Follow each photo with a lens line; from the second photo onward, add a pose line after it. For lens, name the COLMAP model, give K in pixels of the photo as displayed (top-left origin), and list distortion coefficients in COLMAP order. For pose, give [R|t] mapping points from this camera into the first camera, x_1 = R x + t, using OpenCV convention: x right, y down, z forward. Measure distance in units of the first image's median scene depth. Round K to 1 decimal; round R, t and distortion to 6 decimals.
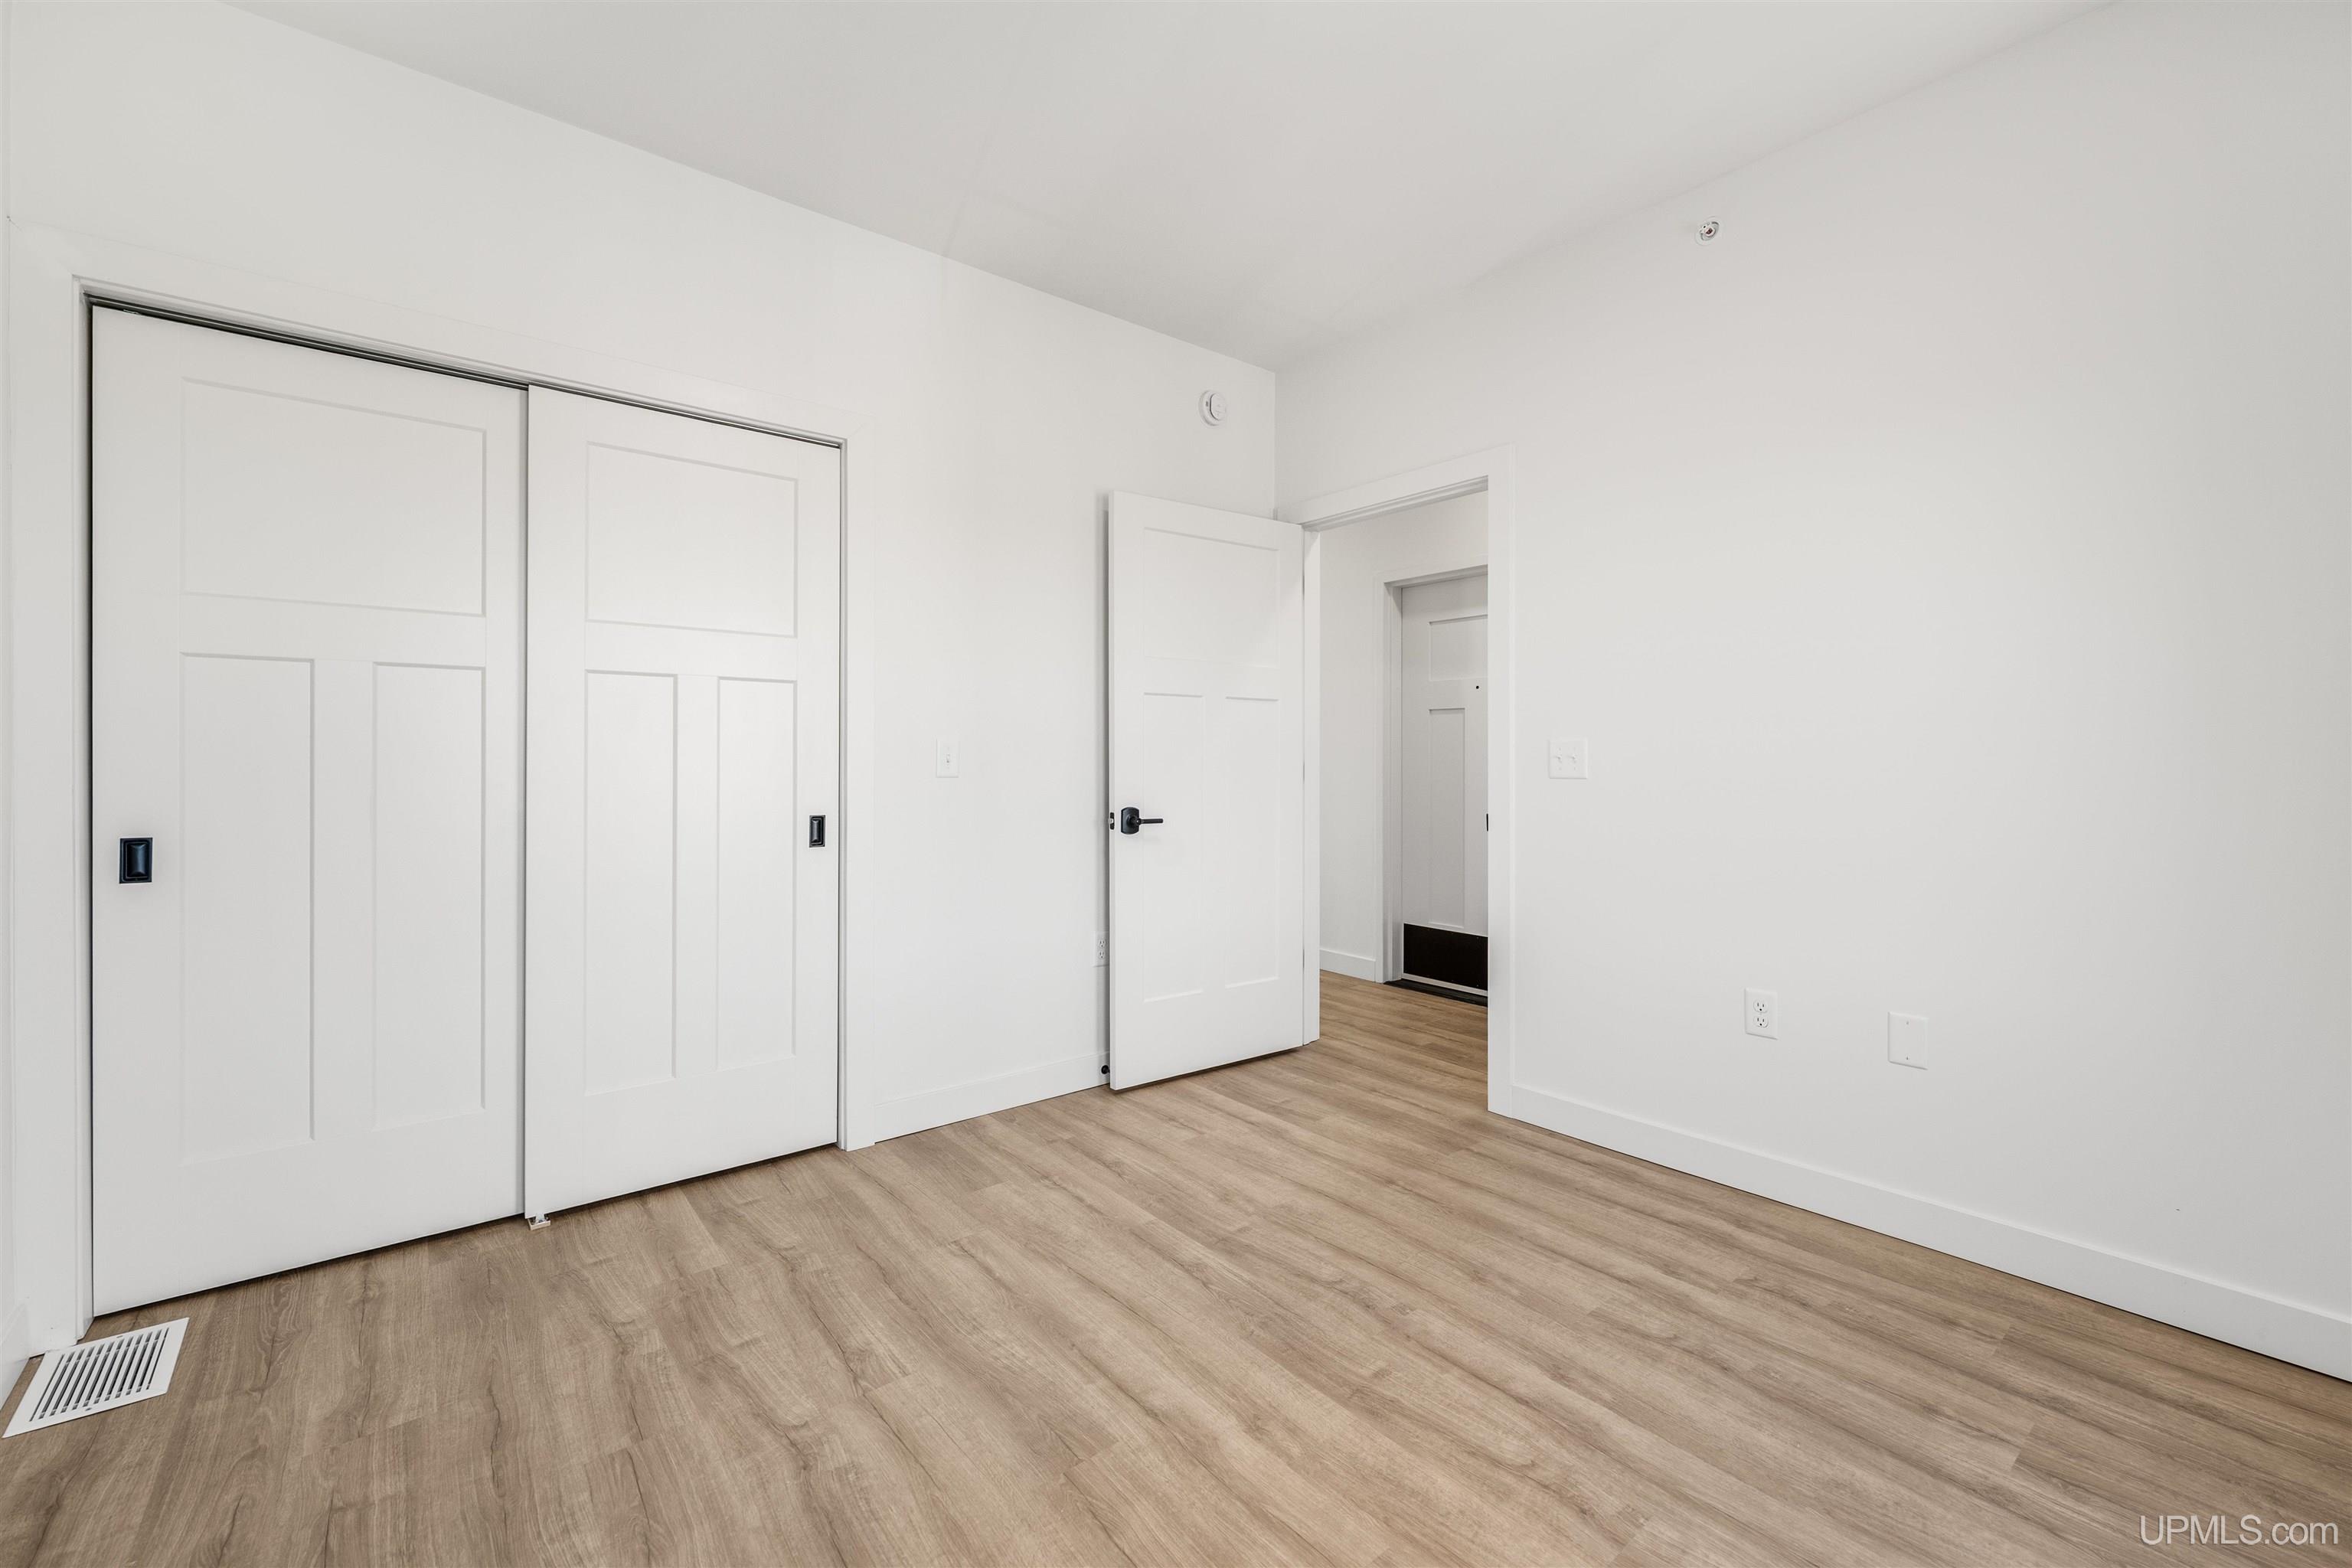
lens RADIAL K [[973.5, 0, 1180.0], [0, 973.5, 770.7], [0, 0, 1]] dist [-0.002420, -0.000233]
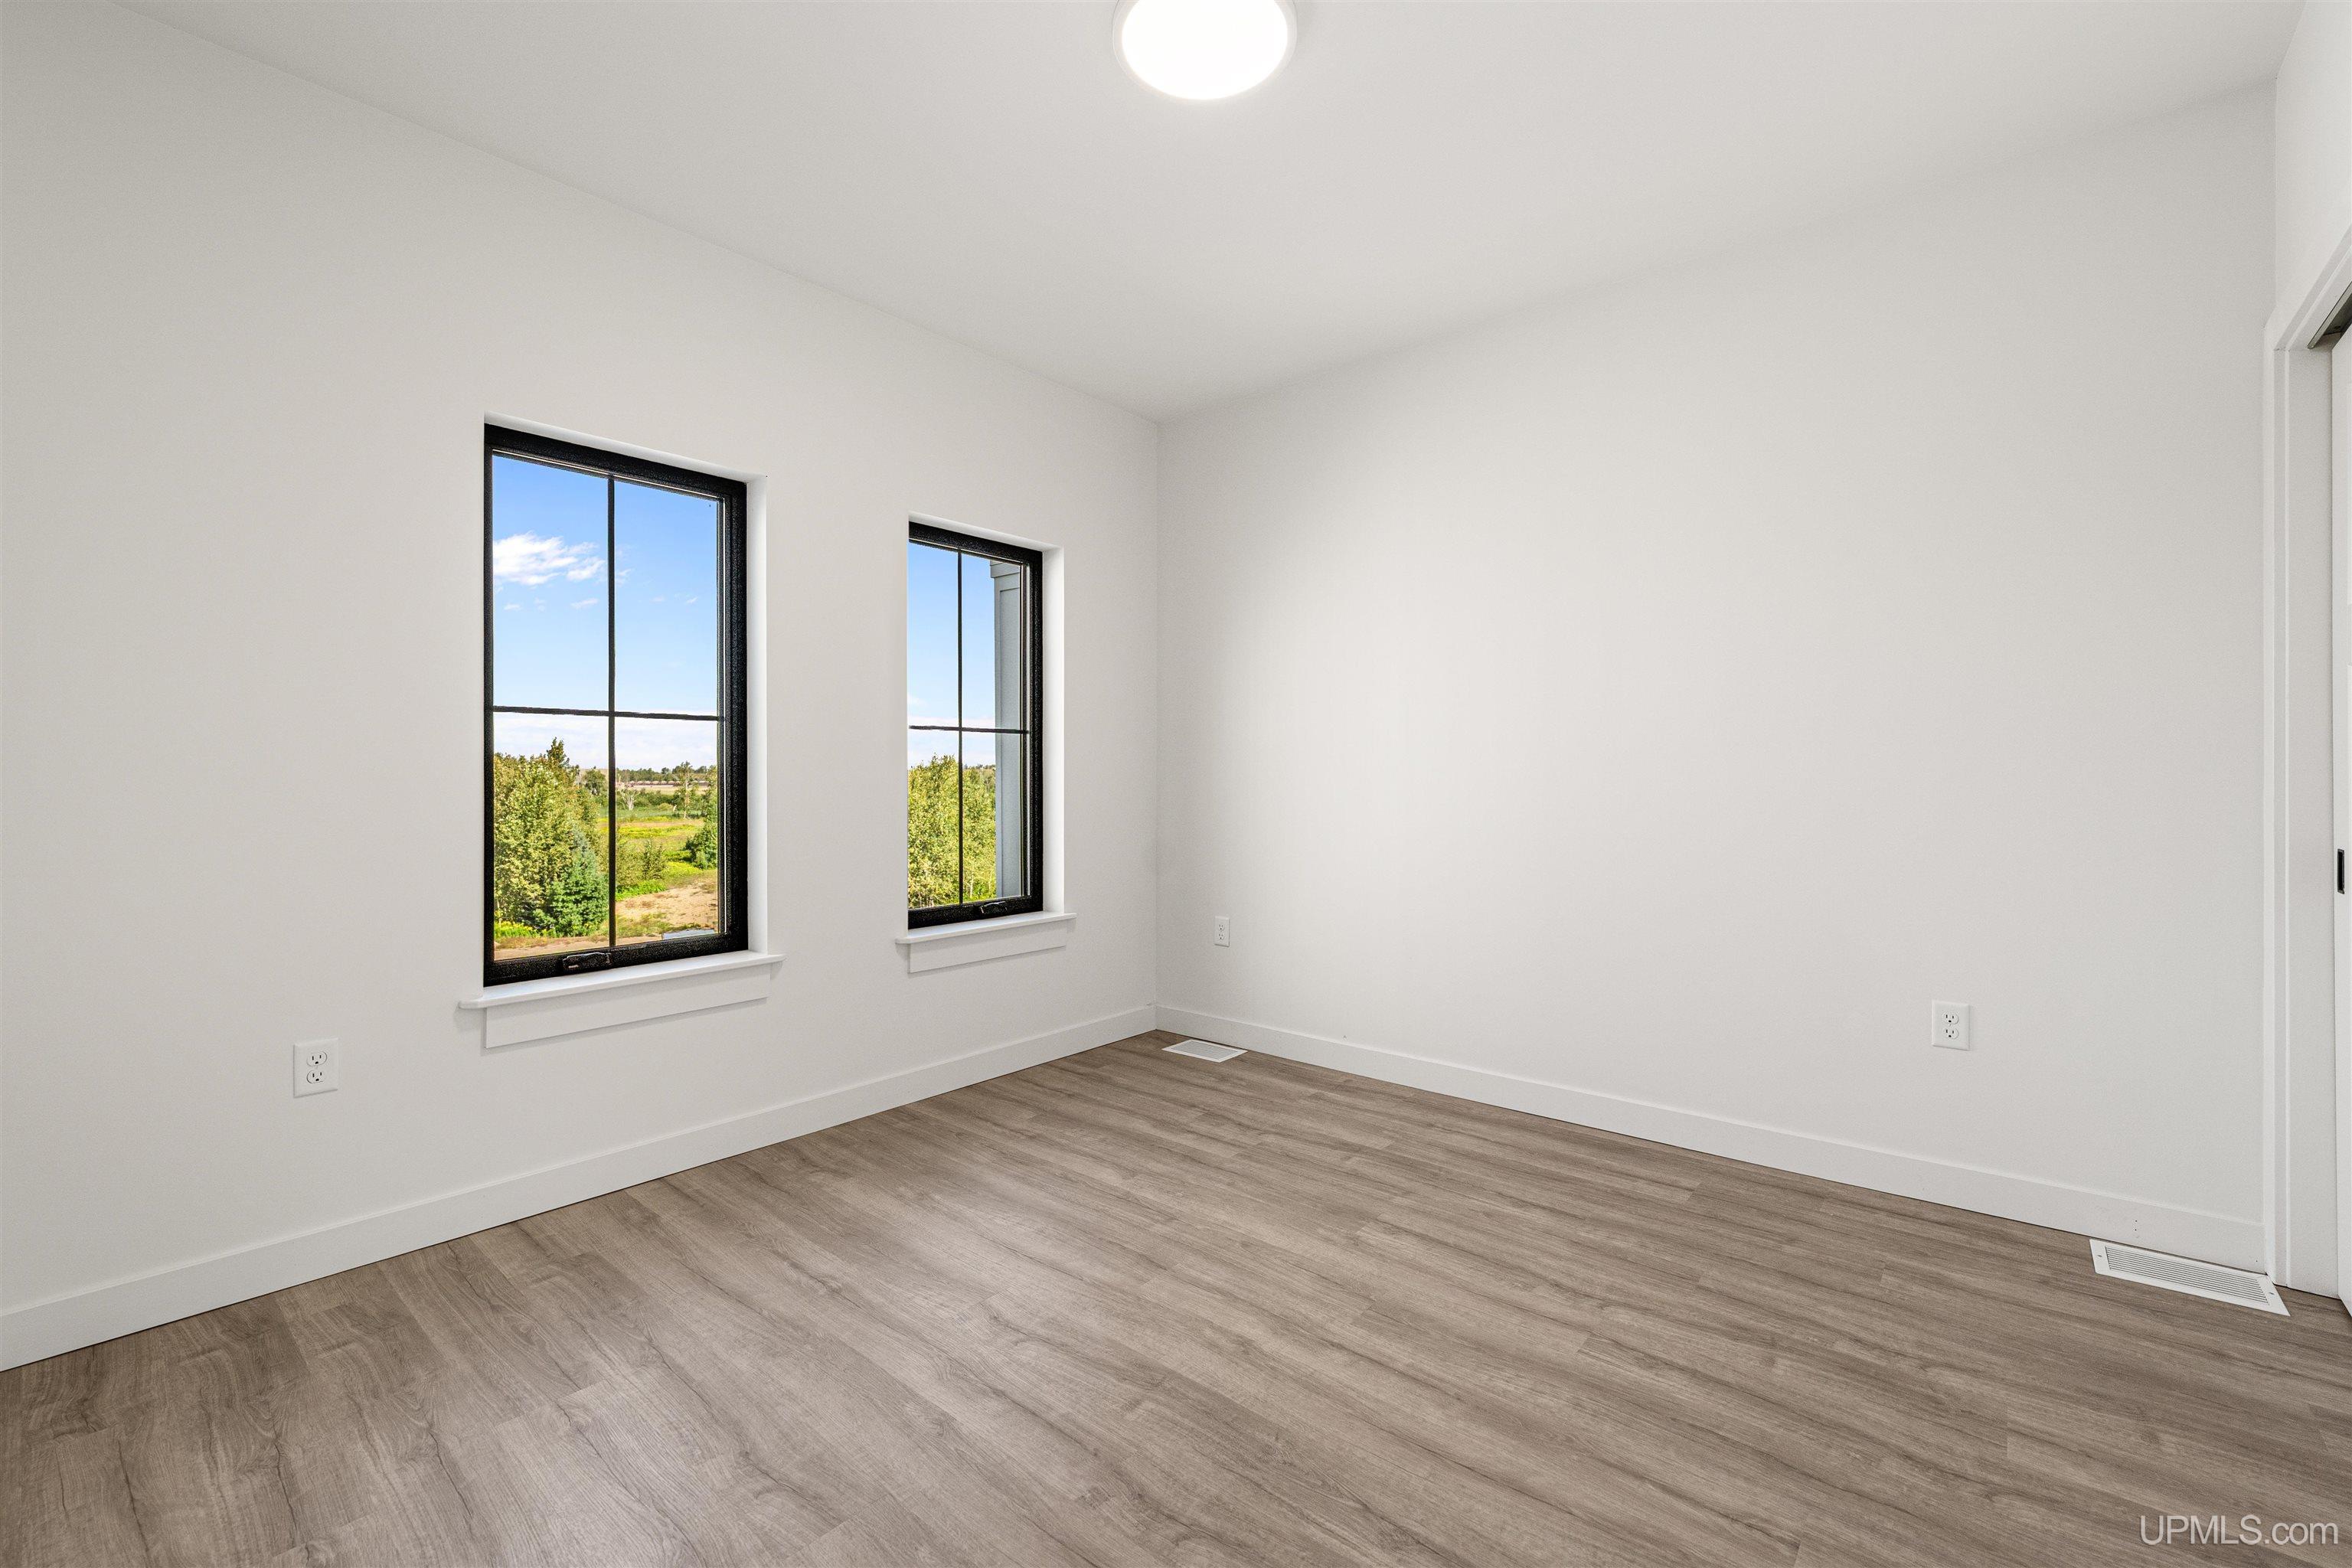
lens RADIAL K [[973.5, 0, 1182.5], [0, 973.5, 783.7], [0, 0, 1]] dist [-0.002420, -0.000233]
pose [[-0.981875, 0.003306, -0.189502, 0.346130], [-0.000367, 0.999813, 0.019347, -0.013377], [0.189531, 0.019066, -0.981690, 1.988020]]
